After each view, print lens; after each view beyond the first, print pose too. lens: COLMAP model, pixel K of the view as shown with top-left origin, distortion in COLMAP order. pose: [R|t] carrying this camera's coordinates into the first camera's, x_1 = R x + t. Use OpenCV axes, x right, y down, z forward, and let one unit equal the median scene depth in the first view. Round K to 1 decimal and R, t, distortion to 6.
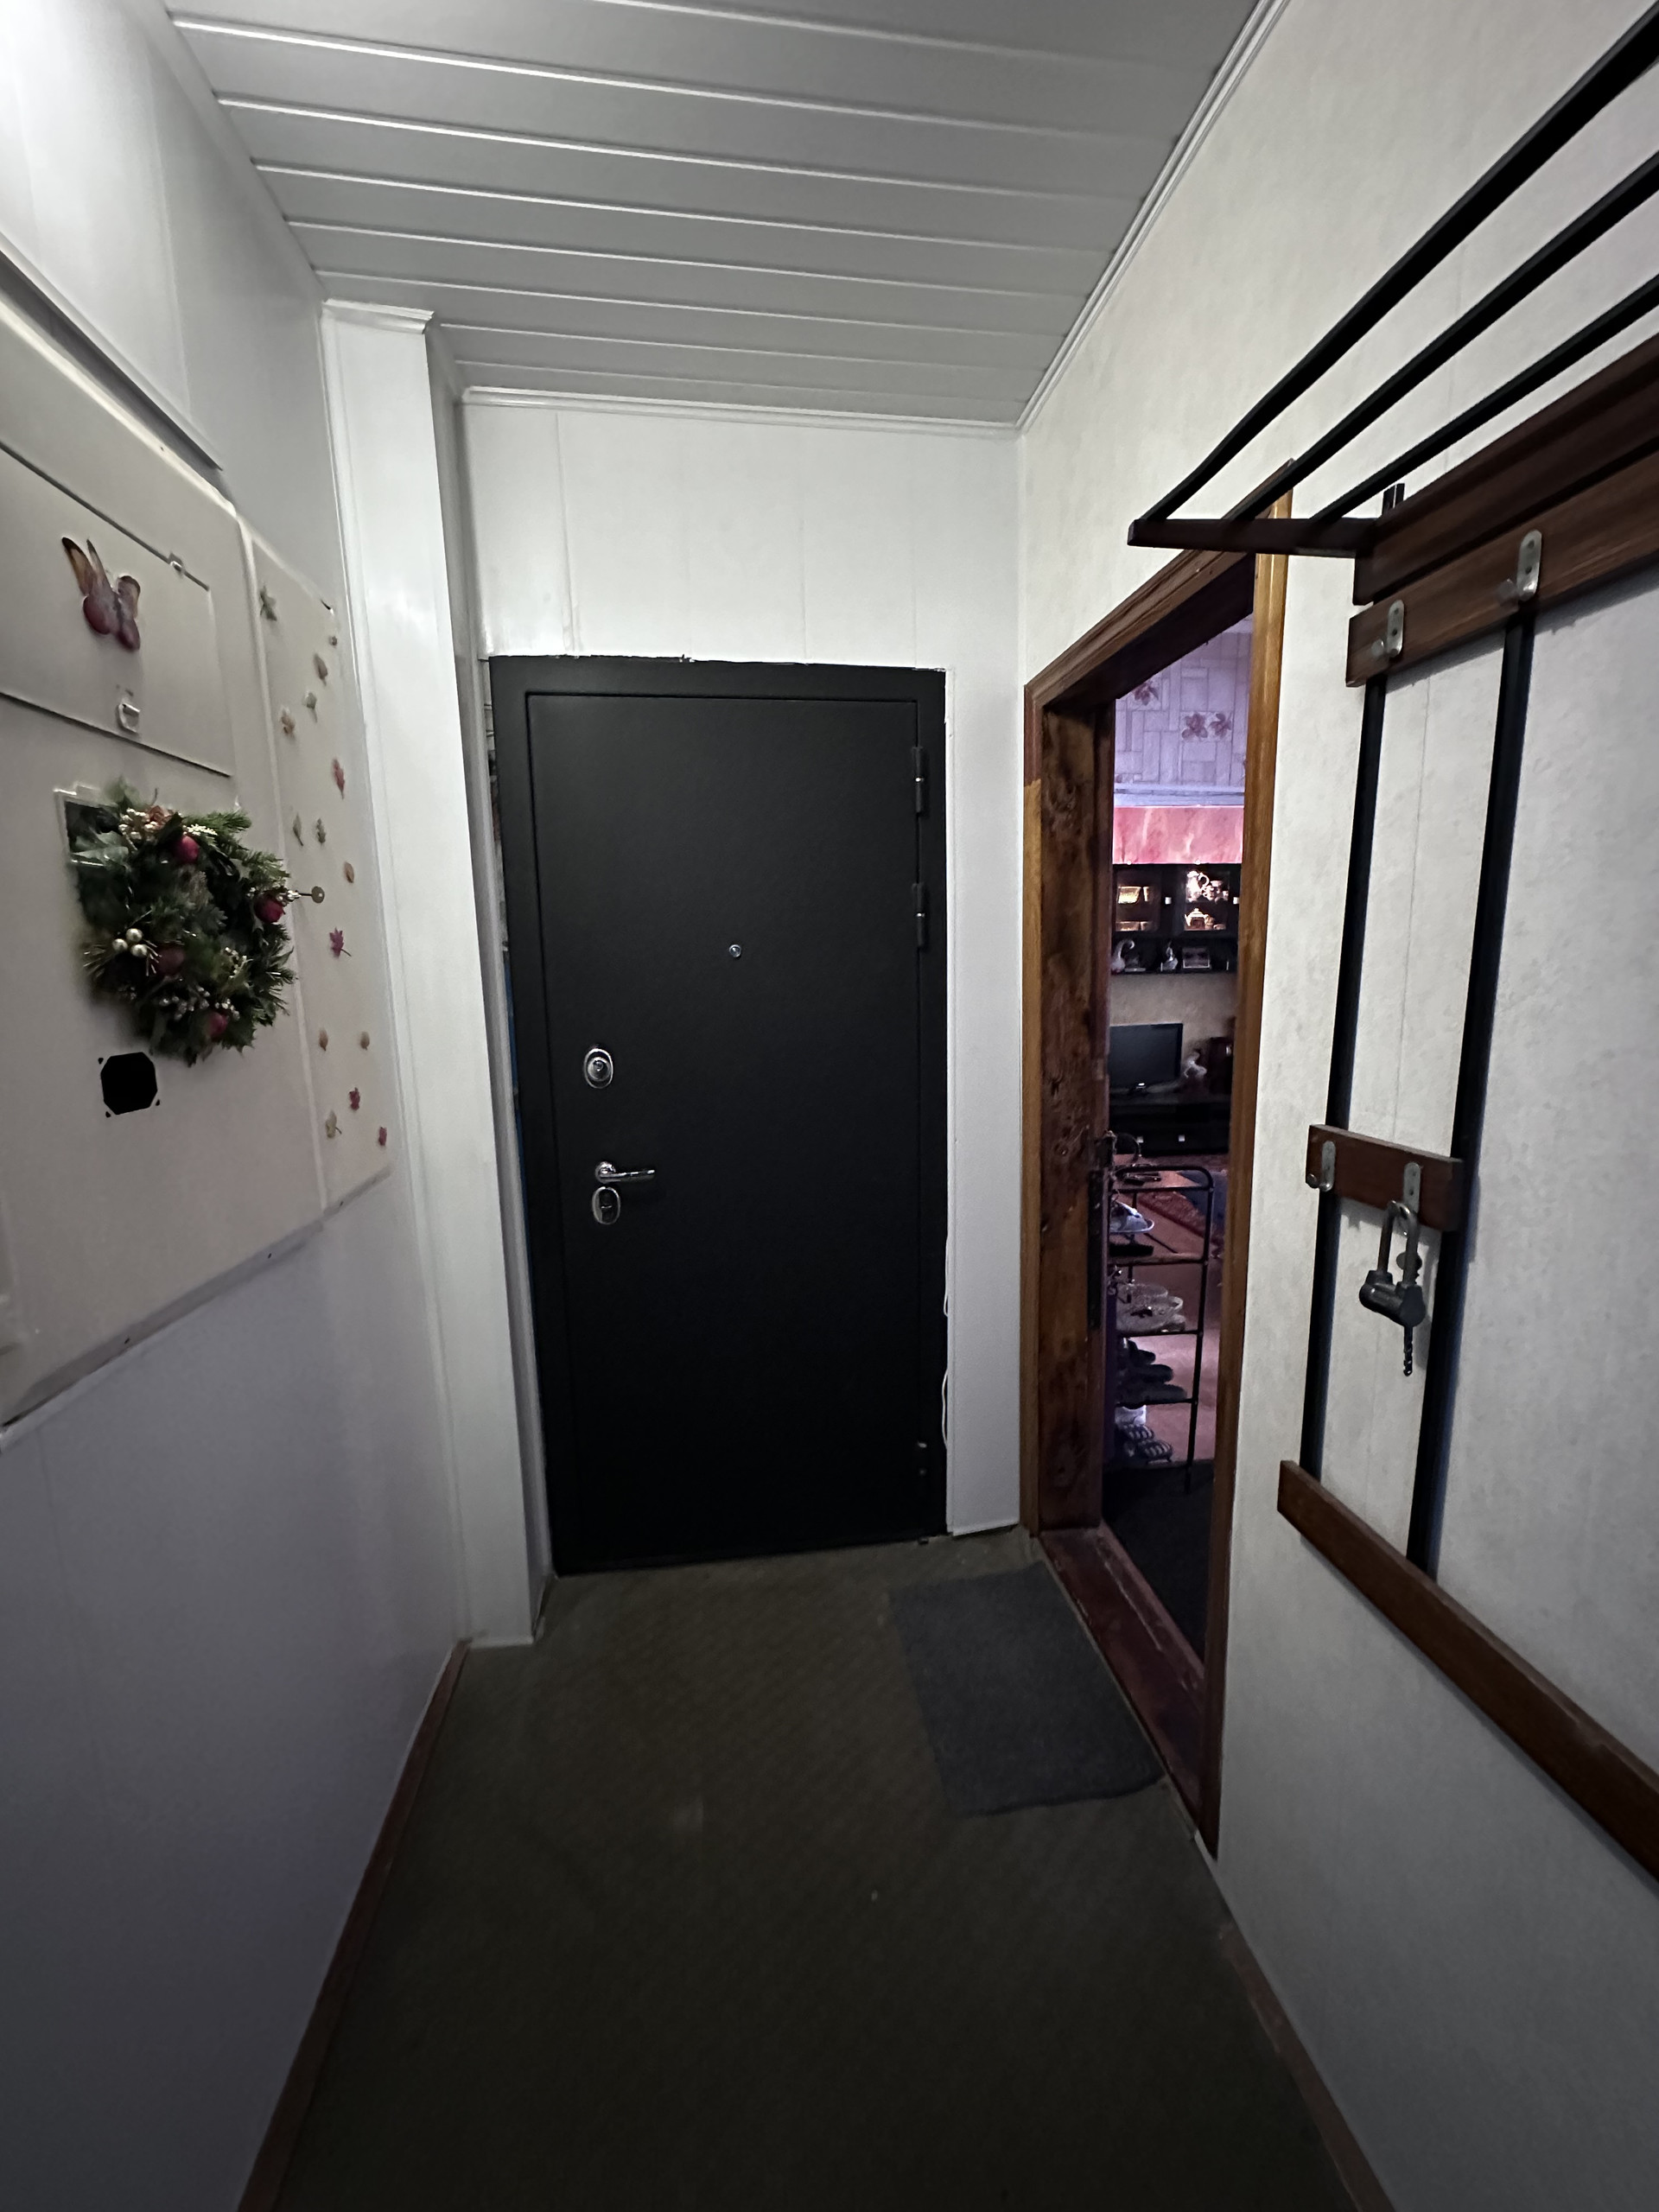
lens RADIAL K [[881.0, 0, 826.4], [0, 881.0, 1094.6], [0, 0, 1]] dist [-0.002227, 0.001008]
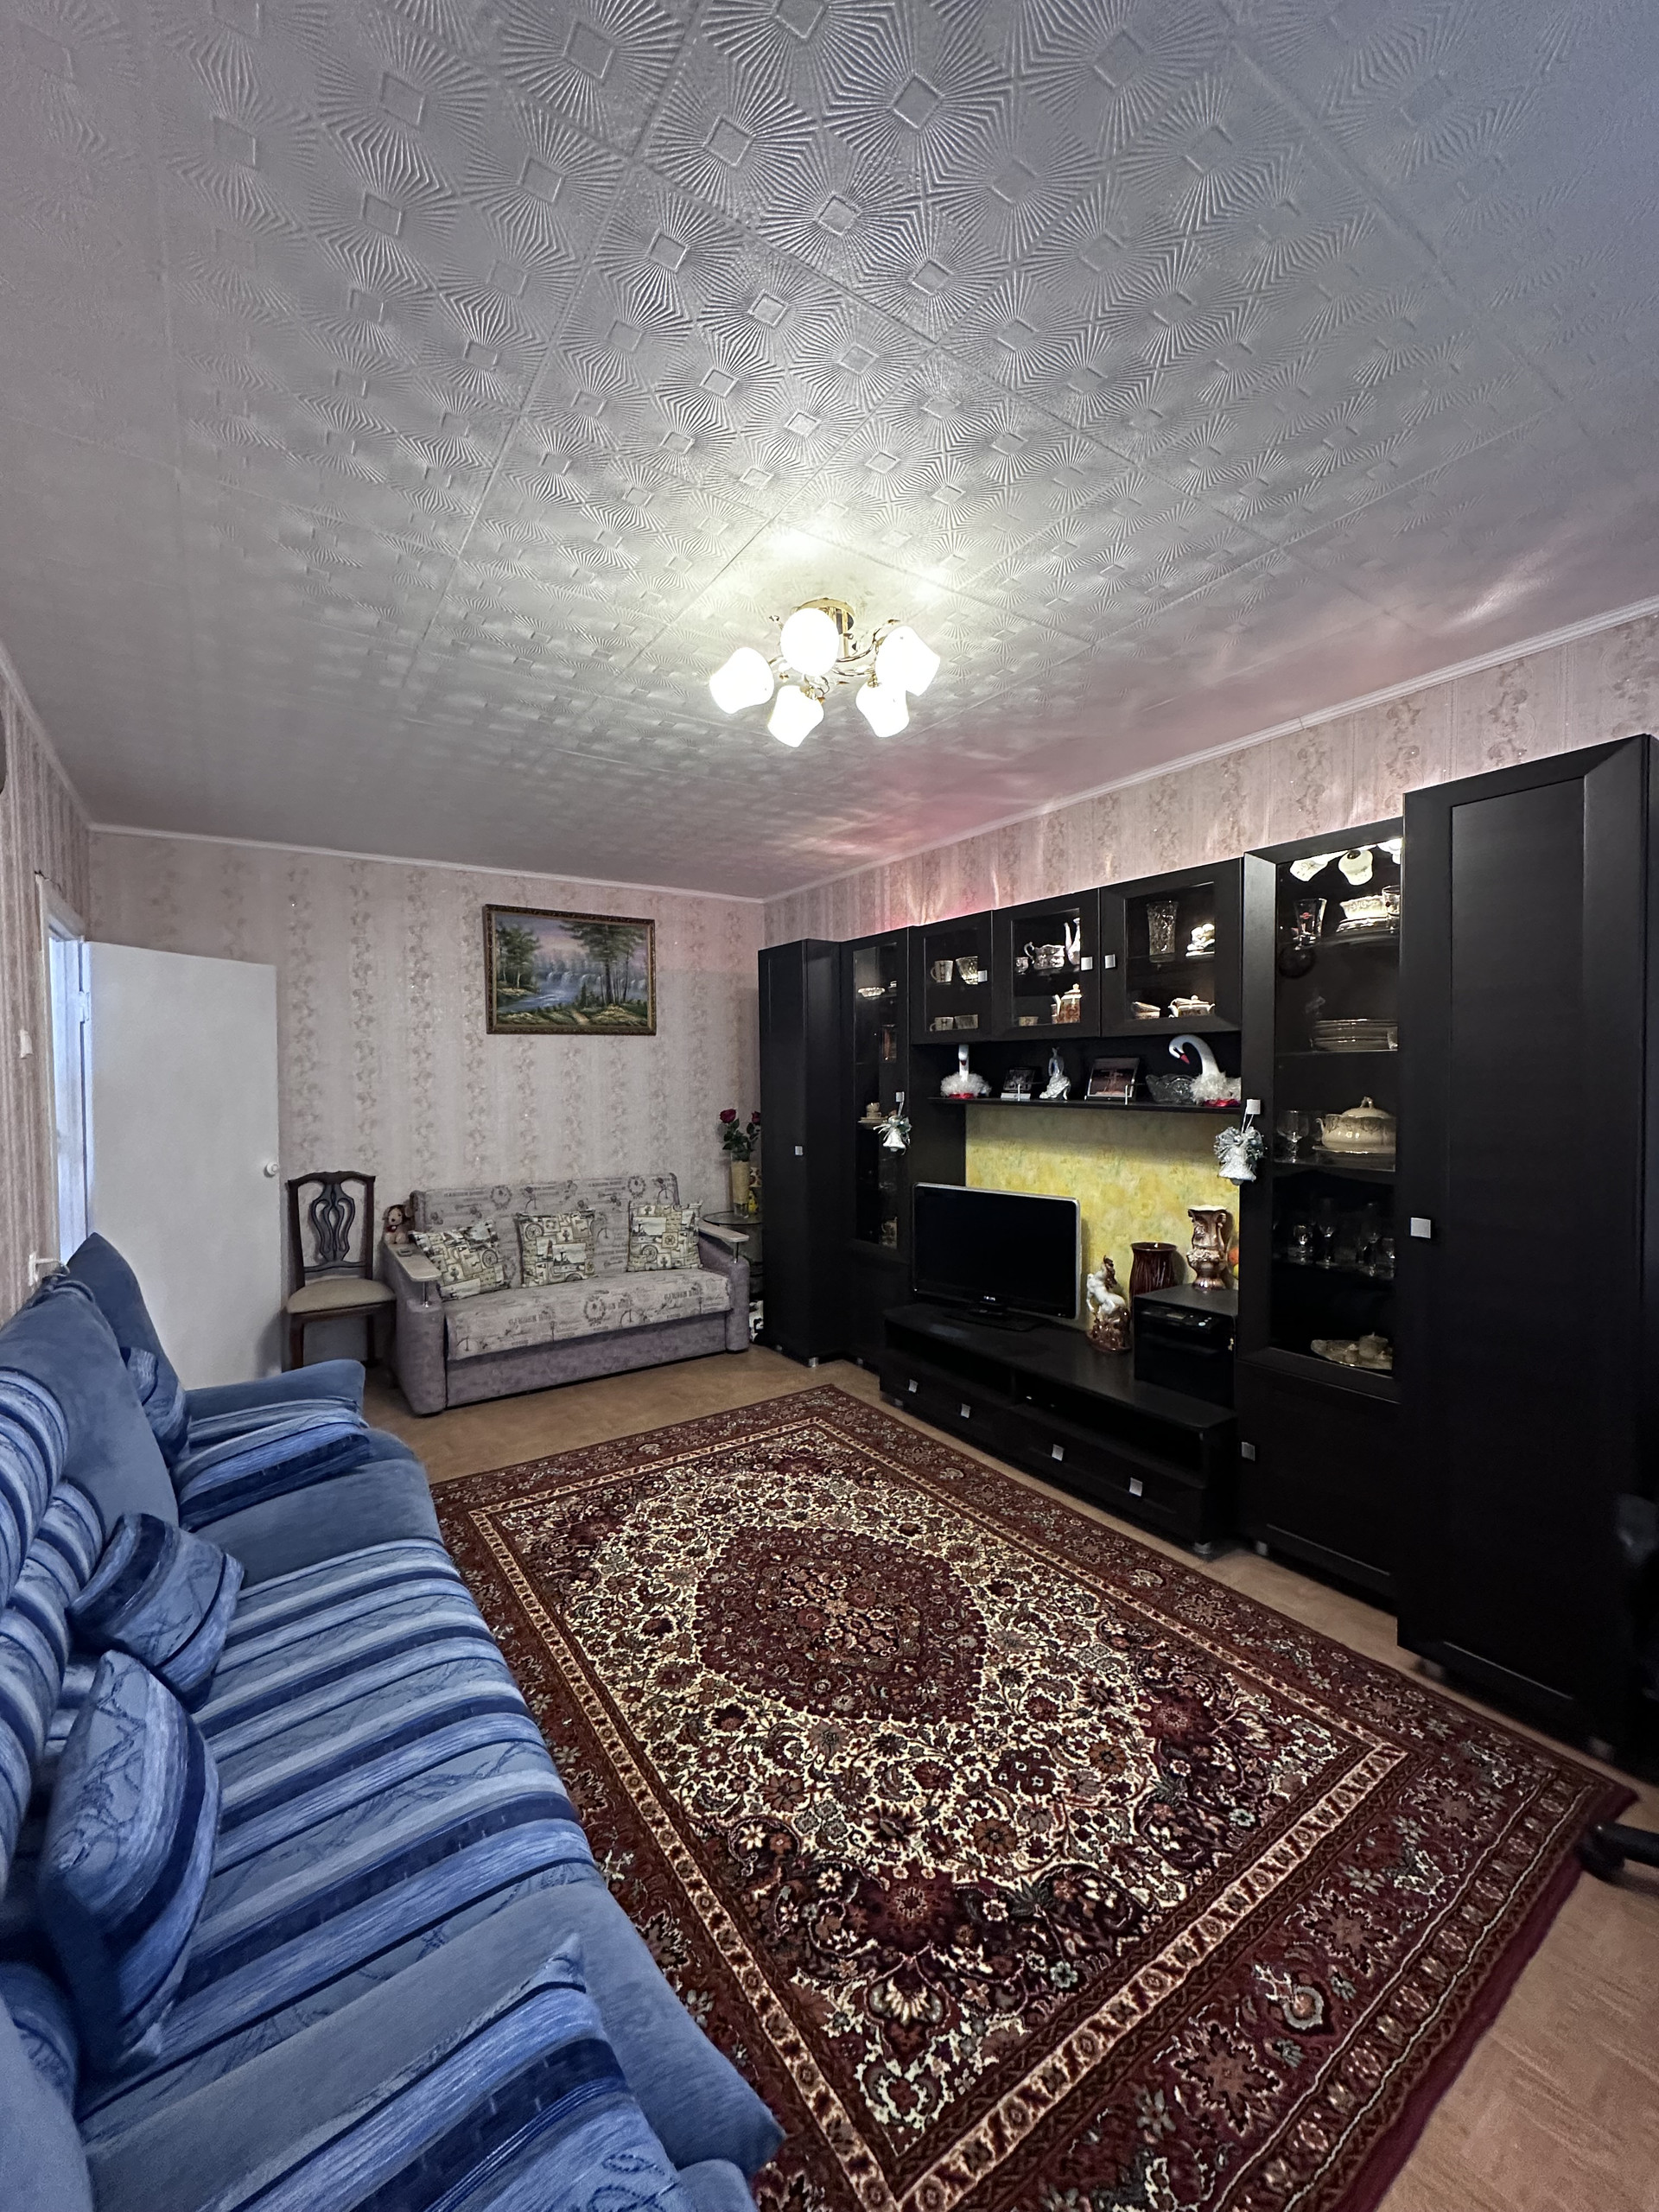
lens RADIAL K [[881.0, 0, 825.0], [0, 881.0, 1101.8], [0, 0, 1]] dist [-0.002227, 0.001008]
pose [[0.455040, 0.036521, -0.889722, 0.790339], [-0.130969, 0.991037, -0.026303, -0.106475], [0.880787, 0.128495, 0.455745, 0.622230]]
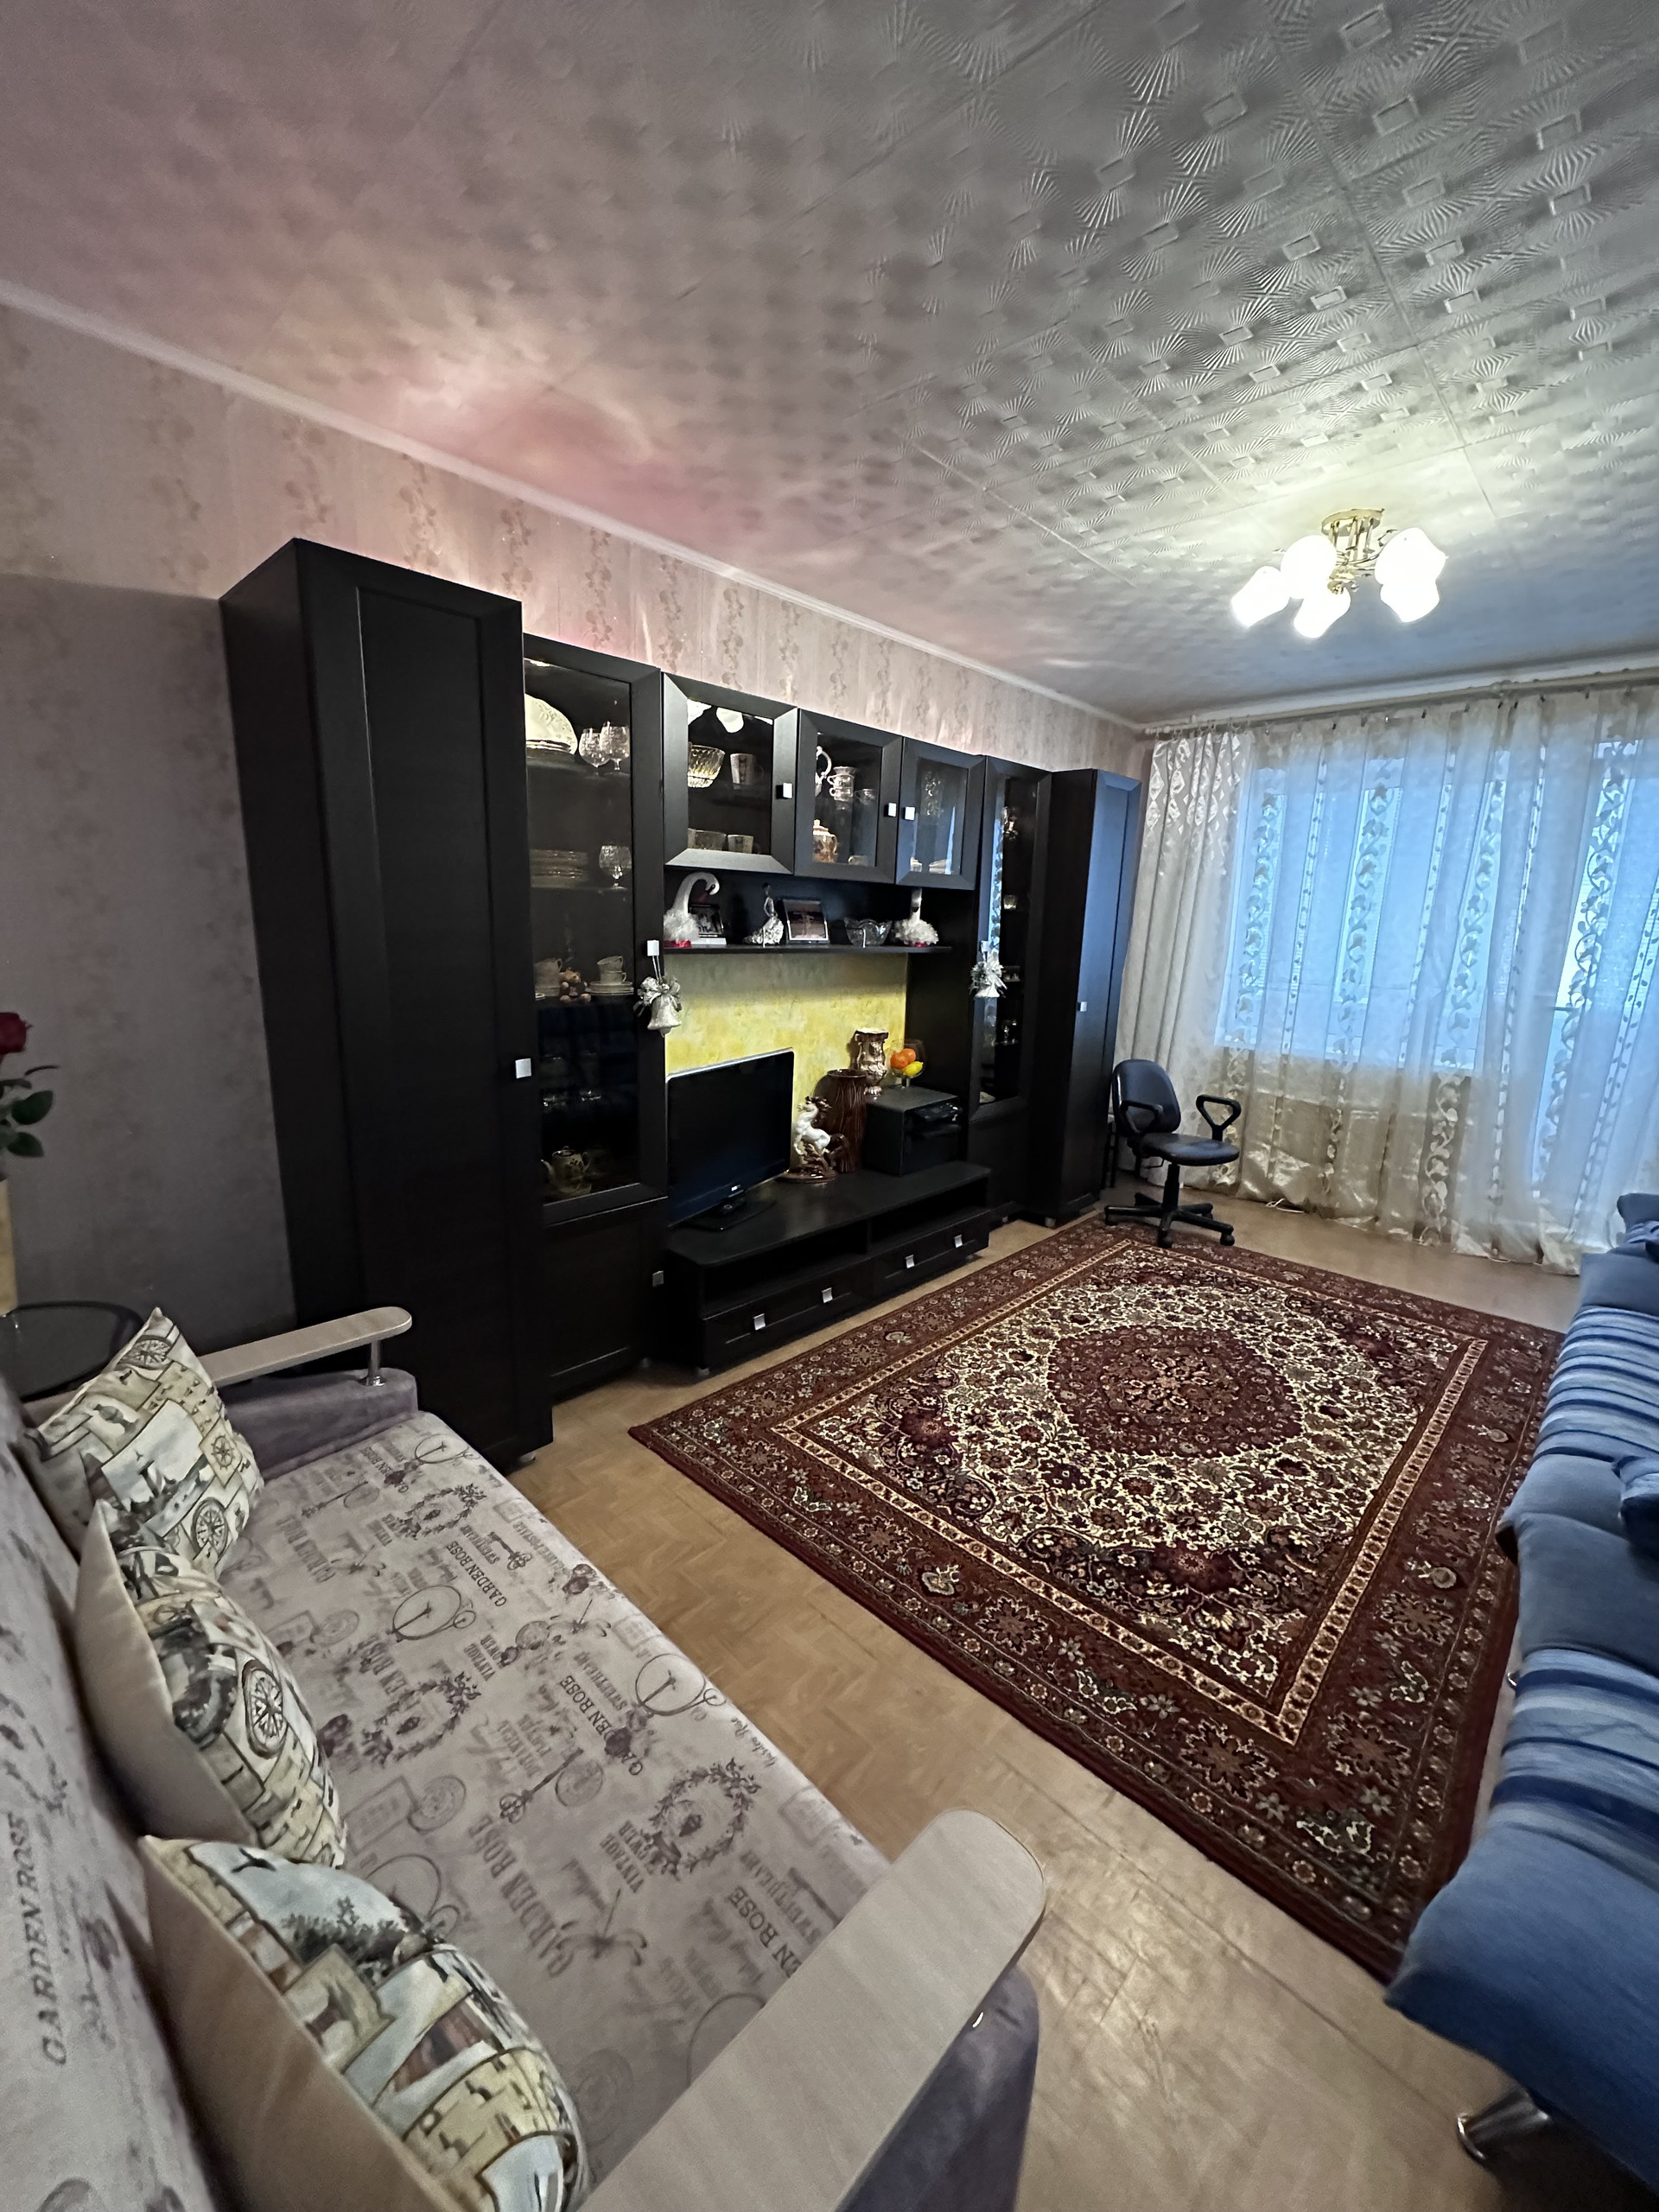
lens RADIAL K [[881.0, 0, 832.2], [0, 881.0, 1104.0], [0, 0, 1]] dist [-0.002227, 0.001008]
pose [[0.773041, -0.096597, 0.626959, 0.103396], [0.050132, 0.994550, 0.091421, -0.095837], [-0.632372, -0.039242, 0.773670, 0.592346]]
